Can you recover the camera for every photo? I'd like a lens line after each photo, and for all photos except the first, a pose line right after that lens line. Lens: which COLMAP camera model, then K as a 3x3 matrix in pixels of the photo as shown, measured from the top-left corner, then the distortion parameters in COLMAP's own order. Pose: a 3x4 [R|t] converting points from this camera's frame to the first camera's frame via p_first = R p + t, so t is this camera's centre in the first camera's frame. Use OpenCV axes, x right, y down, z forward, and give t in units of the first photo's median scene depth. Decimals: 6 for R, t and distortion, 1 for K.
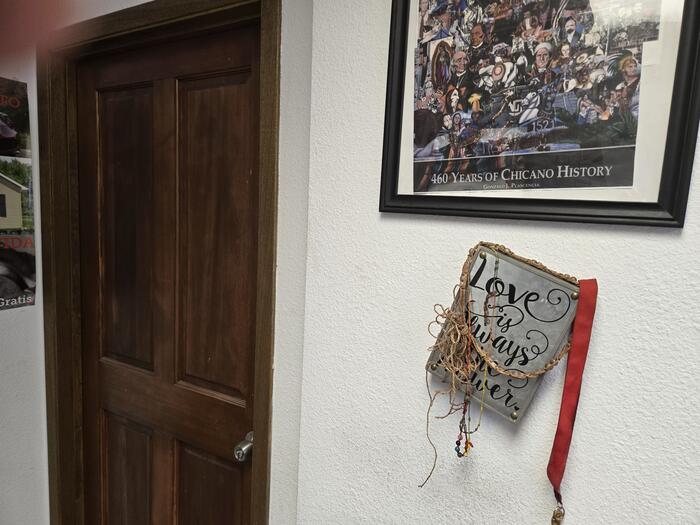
lens RADIAL K [[469.2, 0, 368.9], [0, 469.2, 263.4], [0, 0, 1]] dist [0.072294, -0.061042]
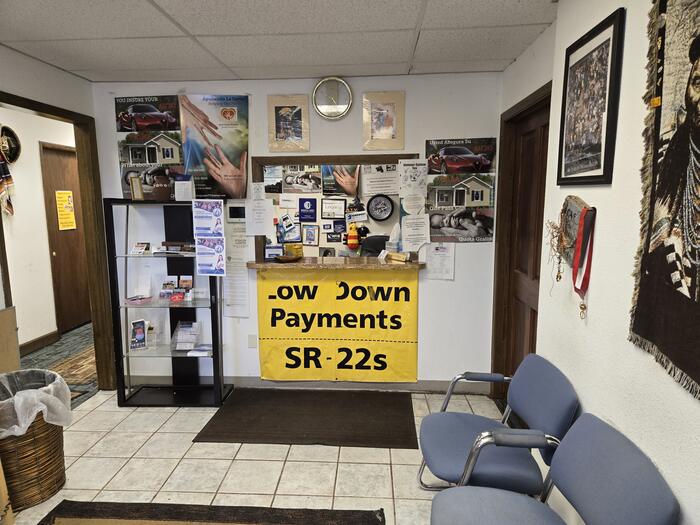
lens RADIAL K [[469.2, 0, 344.9], [0, 469.2, 267.2], [0, 0, 1]] dist [0.072294, -0.061042]
pose [[0.450424, 0.082080, -0.889034, 0.940754], [-0.065524, 0.996119, 0.058769, 0.125840], [0.890407, 0.031782, 0.454054, -0.565310]]
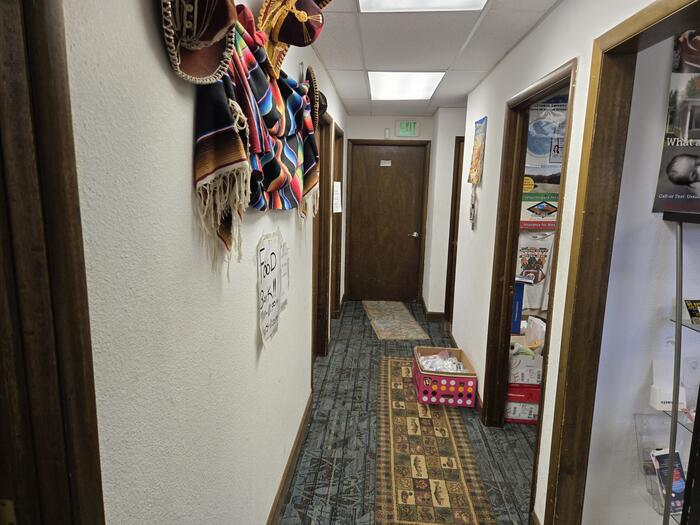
lens RADIAL K [[469.2, 0, 351.1], [0, 469.2, 261.8], [0, 0, 1]] dist [0.072294, -0.061042]
pose [[0.452650, 0.116795, -0.884006, -0.931468], [-0.089765, 0.992317, 0.085142, 0.091842], [0.887158, 0.040814, 0.459656, -1.662153]]
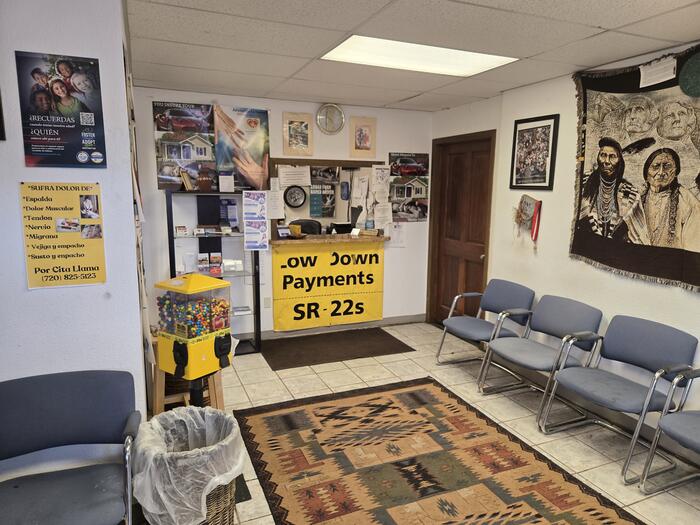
lens RADIAL K [[469.2, 0, 358.9], [0, 469.2, 260.7], [0, 0, 1]] dist [0.072294, -0.061042]
pose [[0.810933, 0.058836, -0.582173, 0.864221], [-0.038527, 0.998142, 0.047209, 0.236653], [0.583869, -0.015854, 0.811693, -2.003736]]
